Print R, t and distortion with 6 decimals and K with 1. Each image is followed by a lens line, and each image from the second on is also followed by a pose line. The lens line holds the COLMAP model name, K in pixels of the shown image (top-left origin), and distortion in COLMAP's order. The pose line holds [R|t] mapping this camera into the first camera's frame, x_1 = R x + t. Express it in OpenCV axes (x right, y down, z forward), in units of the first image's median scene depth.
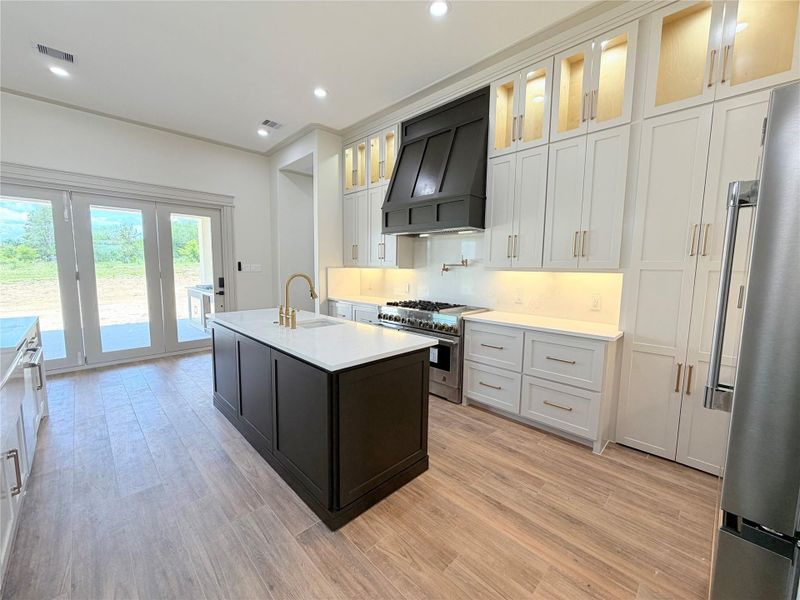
lens RADIAL K [[318.2, 0, 398.4], [0, 318.2, 300.3], [0, 0, 1]] dist [-0.000519, -0.000172]
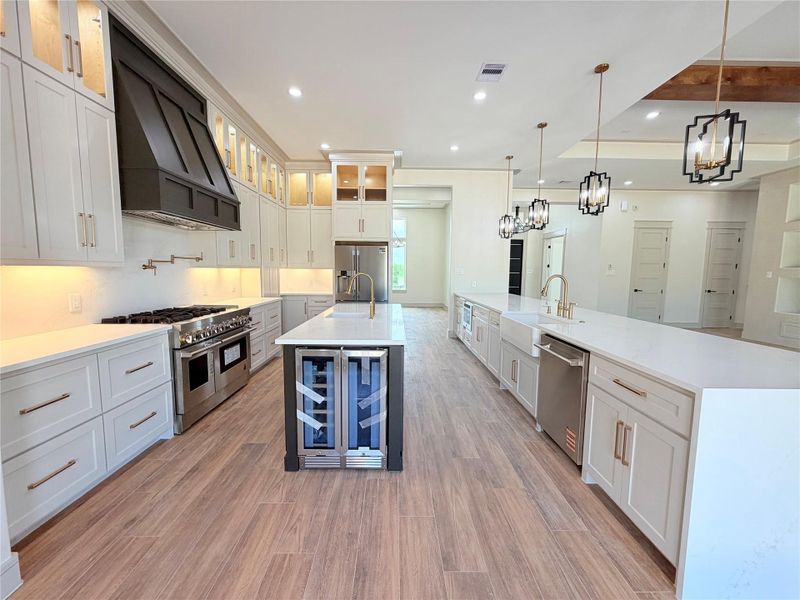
lens RADIAL K [[318.2, 0, 398.4], [0, 318.2, 300.3], [0, 0, 1]] dist [-0.000519, -0.000172]
pose [[-0.717265, -0.087211, 0.691321, -0.795859], [0.054049, 0.982184, 0.179980, -0.121651], [-0.694701, 0.166459, -0.699773, 1.118225]]
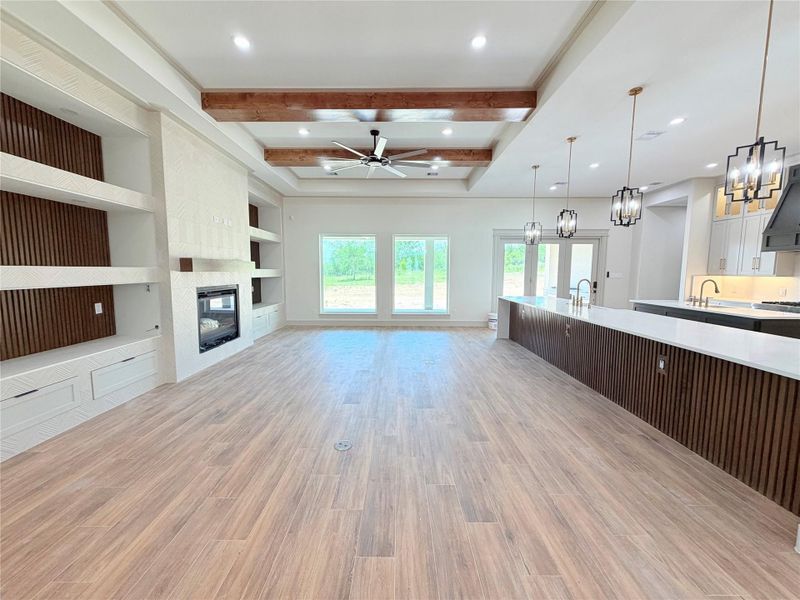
lens RADIAL K [[318.2, 0, 398.4], [0, 318.2, 300.3], [0, 0, 1]] dist [-0.000519, -0.000172]
pose [[0.706810, 0.054580, -0.705295, -0.178531], [-0.068555, 0.997611, 0.008499, 0.098880], [0.704074, 0.042344, 0.708863, -1.074642]]
